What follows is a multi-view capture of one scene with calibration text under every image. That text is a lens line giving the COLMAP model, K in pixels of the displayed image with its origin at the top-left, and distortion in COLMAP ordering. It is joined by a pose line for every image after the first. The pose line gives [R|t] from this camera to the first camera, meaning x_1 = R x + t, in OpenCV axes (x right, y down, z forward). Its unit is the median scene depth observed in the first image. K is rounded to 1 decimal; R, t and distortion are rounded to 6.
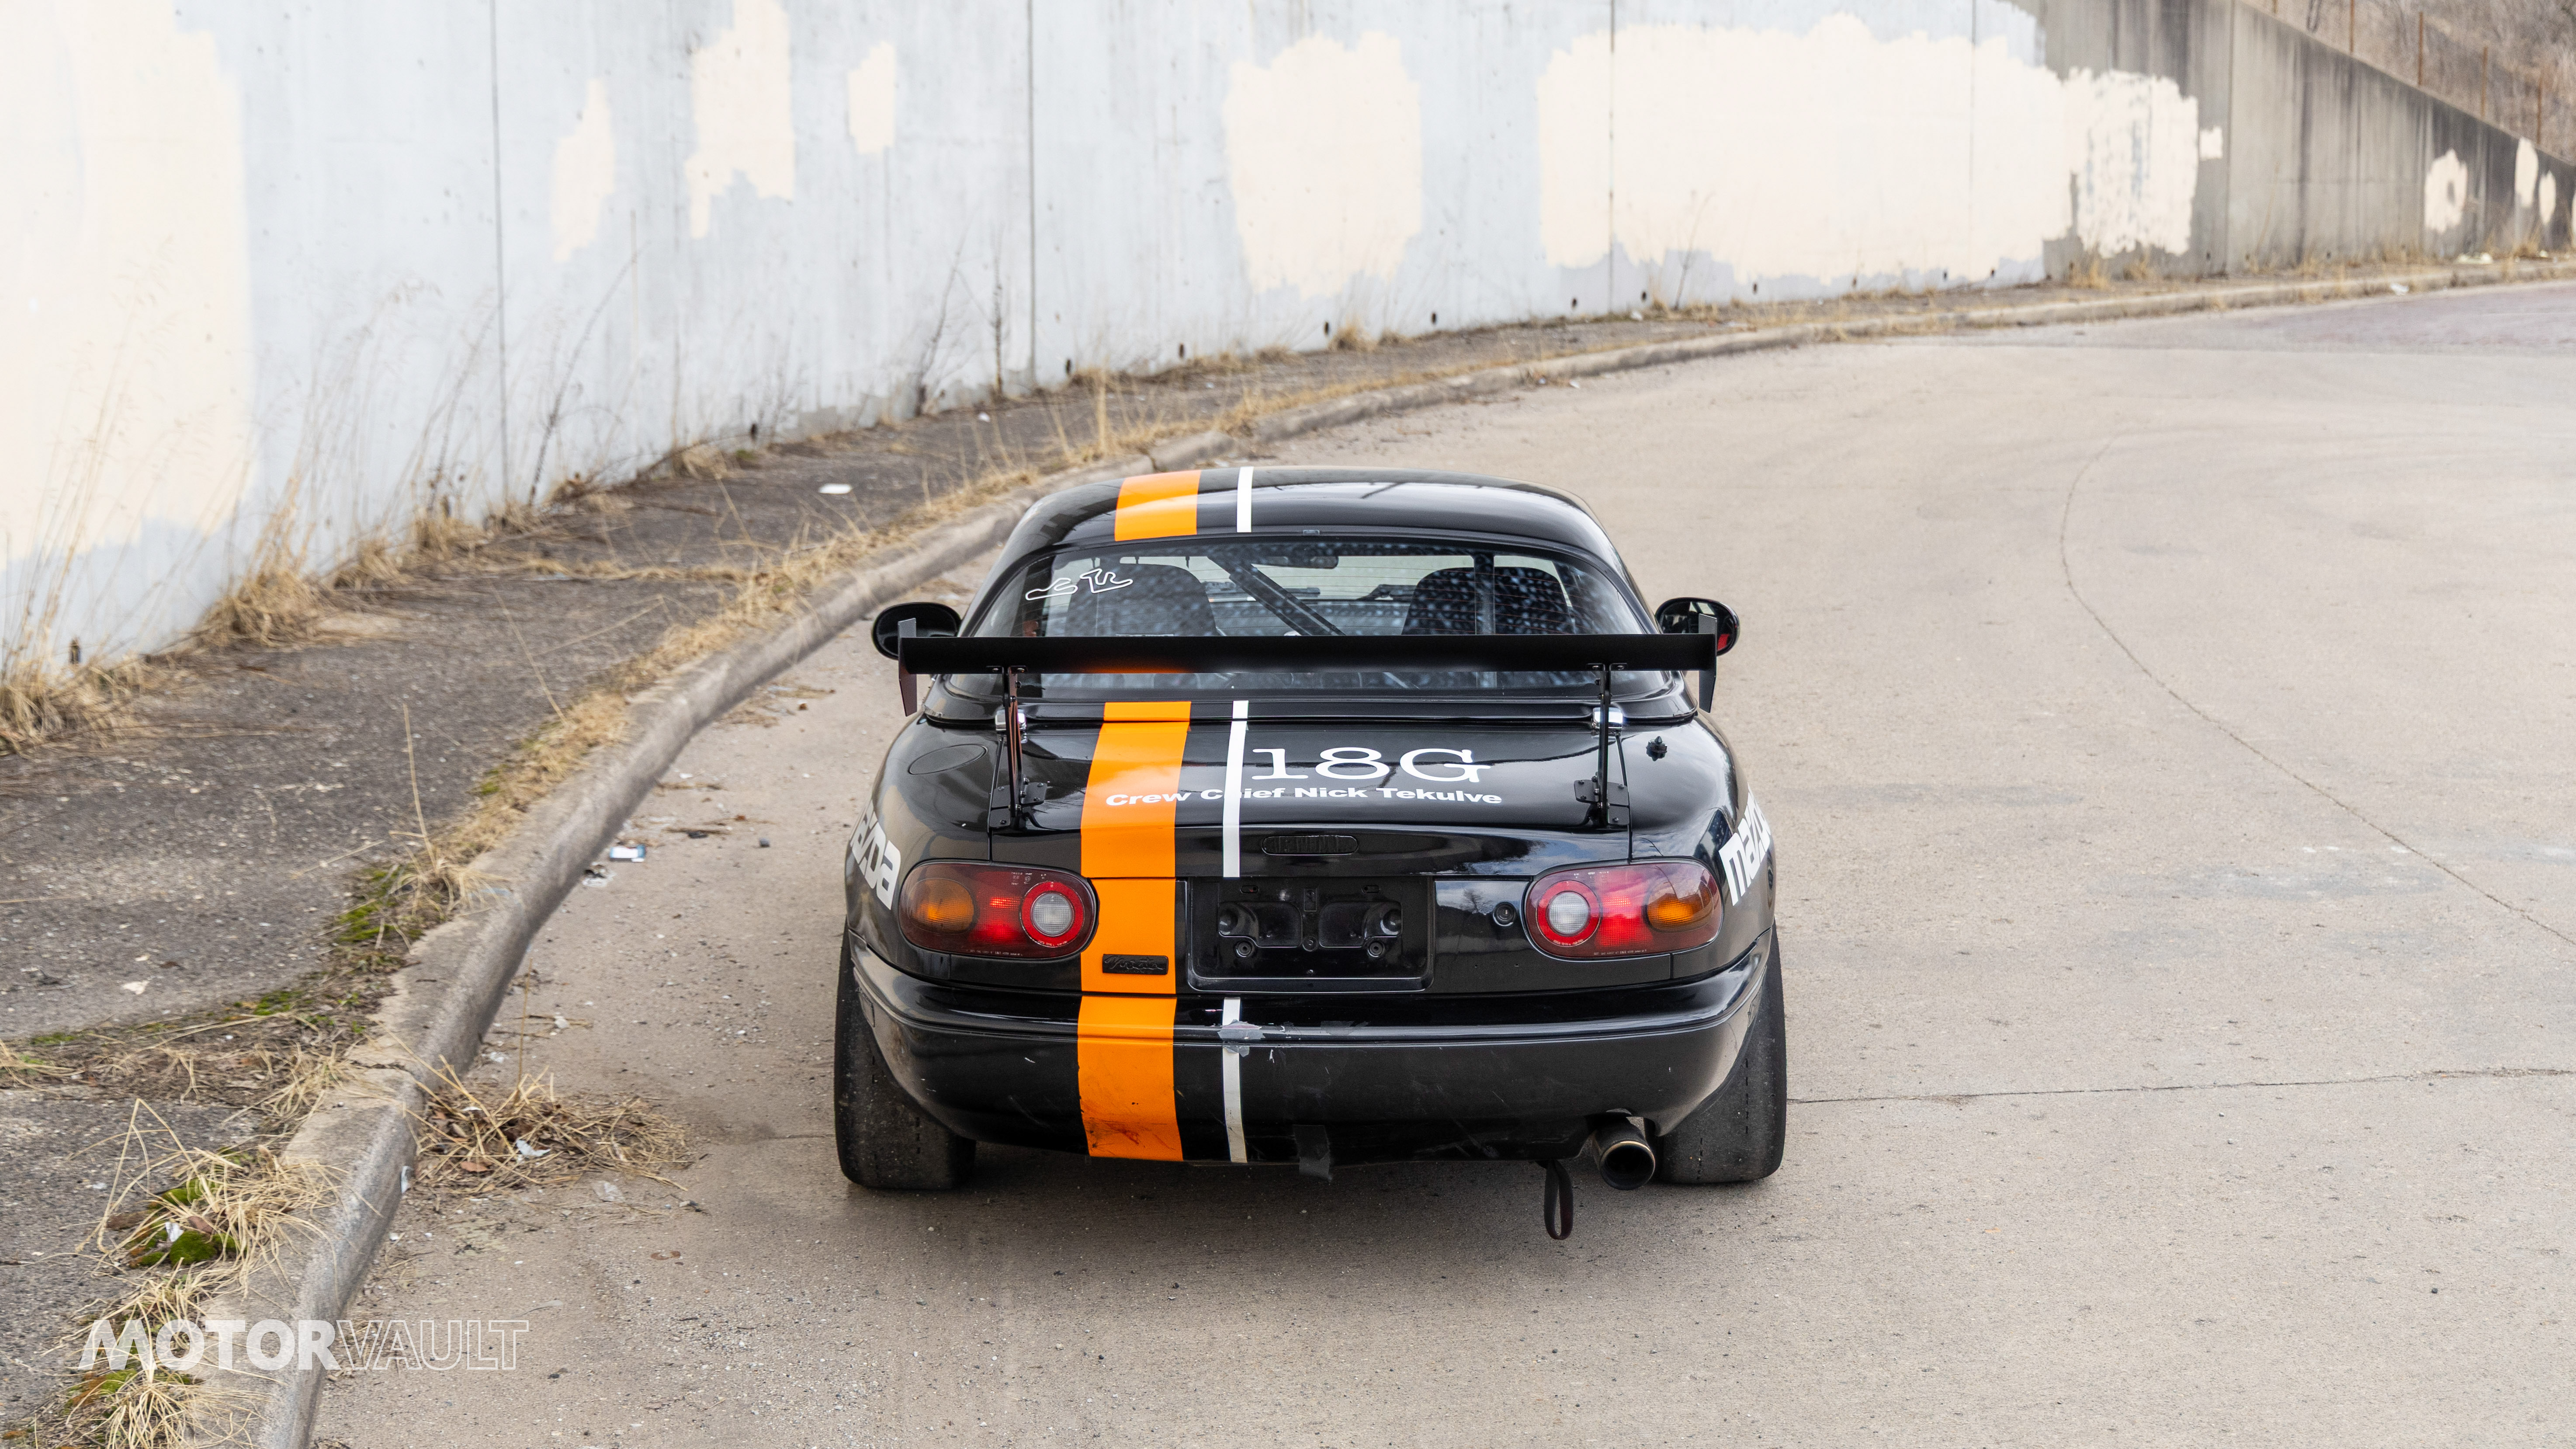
lens RADIAL K [[3800.2, 0, 1306.8], [0, 3800.2, 604.9], [0, 0, 1]] dist [0.013996, 0.000000]
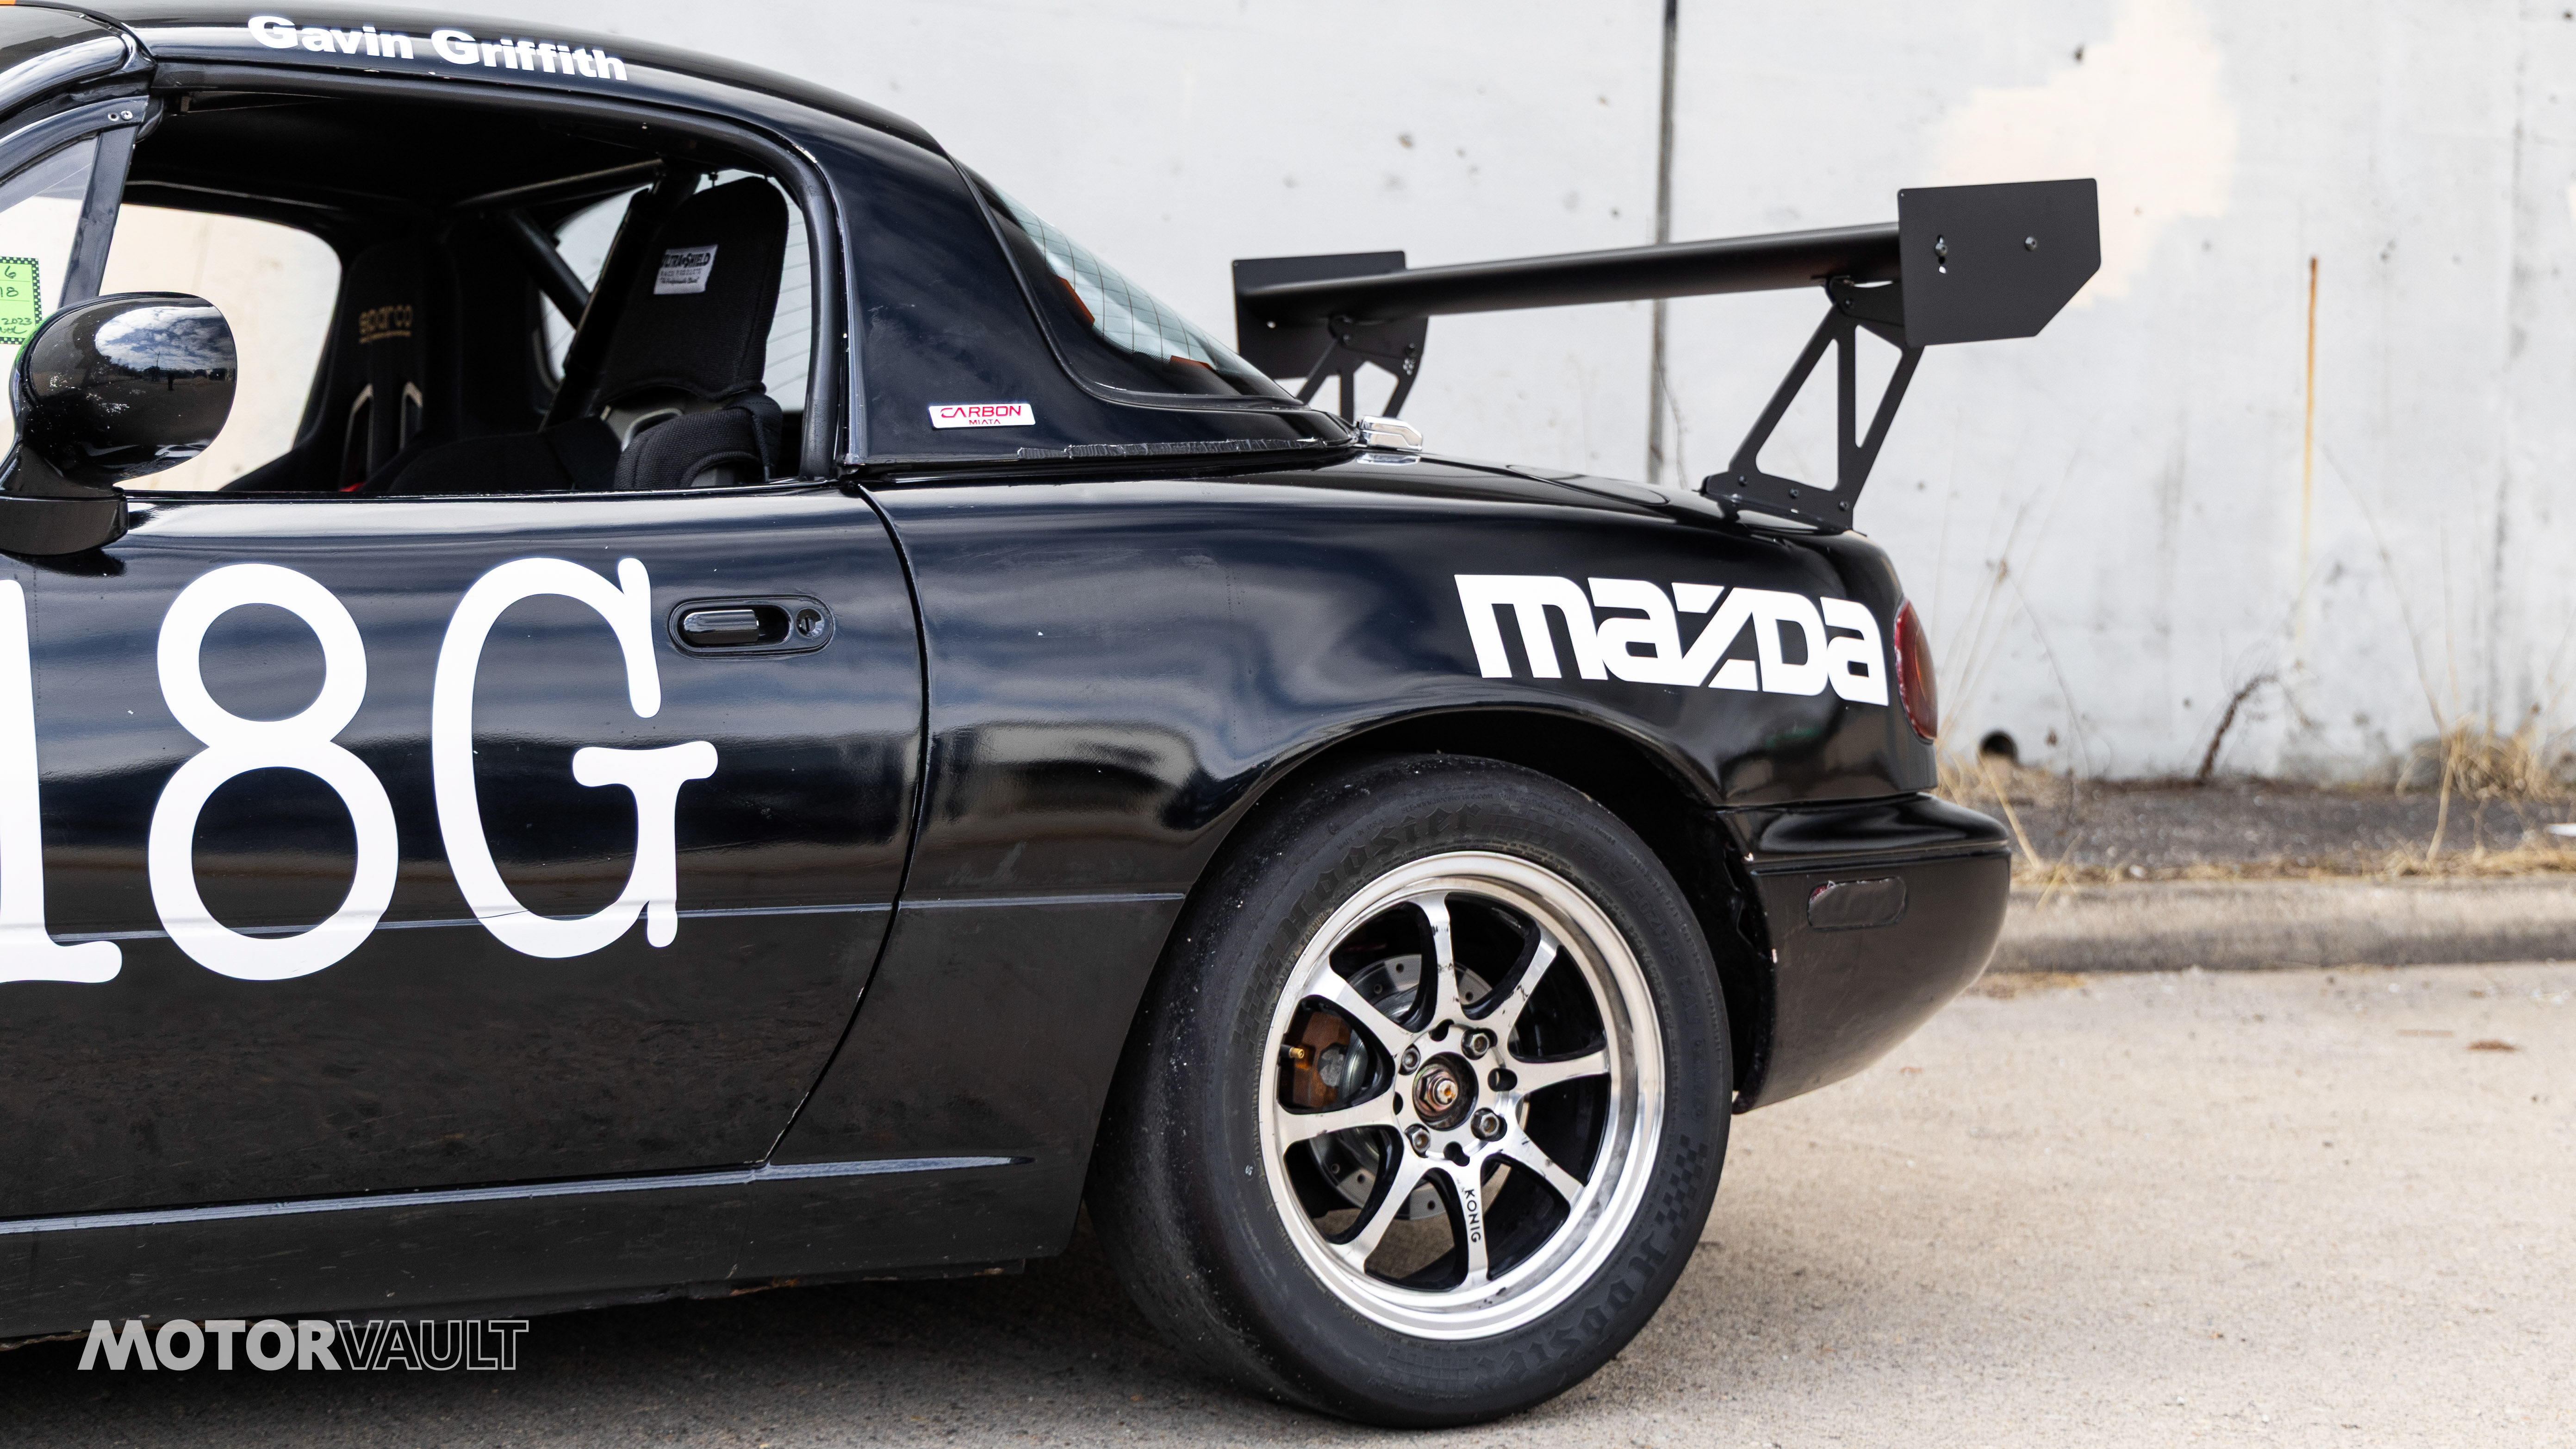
lens RADIAL K [[4096.5, 0, 1387.1], [0, 4096.5, 658.1], [0, 0, 1]] dist [0.017768, 0.000000]
pose [[0.531971, 0.046677, -0.845475, 0.220673], [-0.136288, 0.990181, -0.031086, -0.014872], [0.835723, 0.131765, 0.533109, 0.584654]]
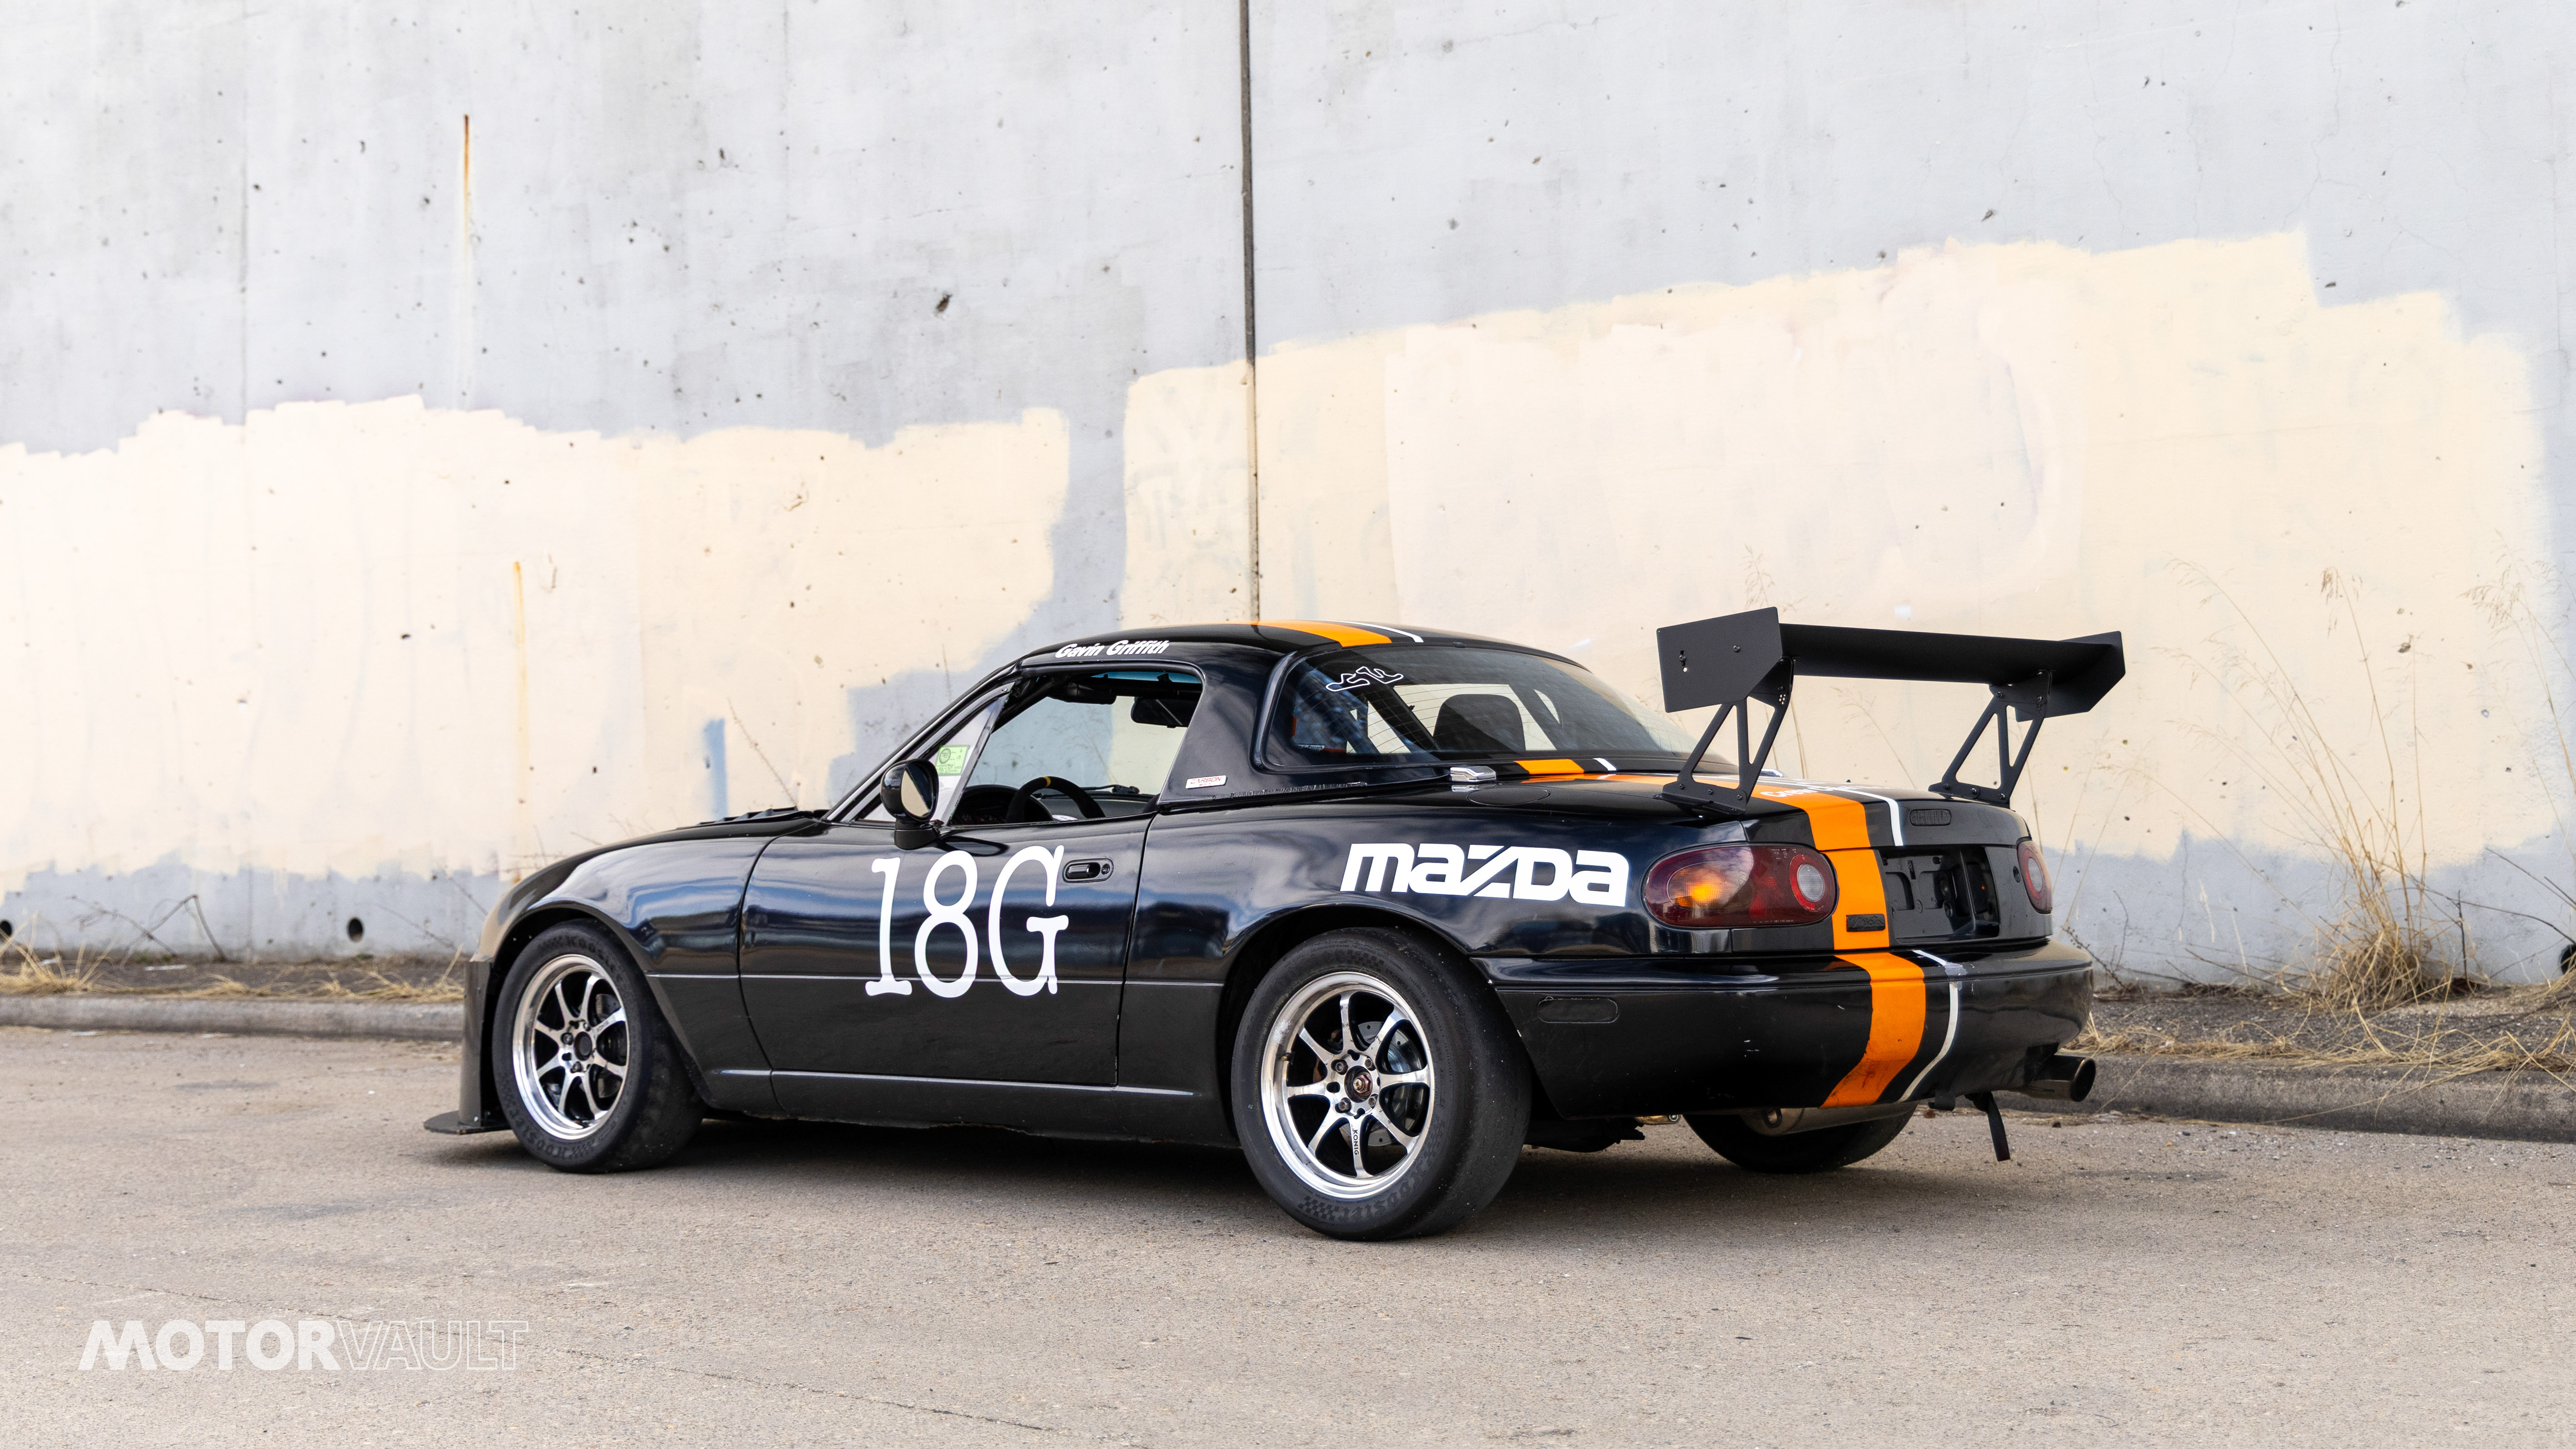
lens RADIAL K [[3632.7, 0, 1230.9], [0, 3632.7, 609.6], [0, 0, 1]] dist [0.029039, 0.000000]
pose [[-0.663898, -0.020008, -0.747556, 0.345548], [-0.071566, 0.996754, 0.036879, -0.062081], [0.744391, 0.077983, -0.663175, 0.926798]]
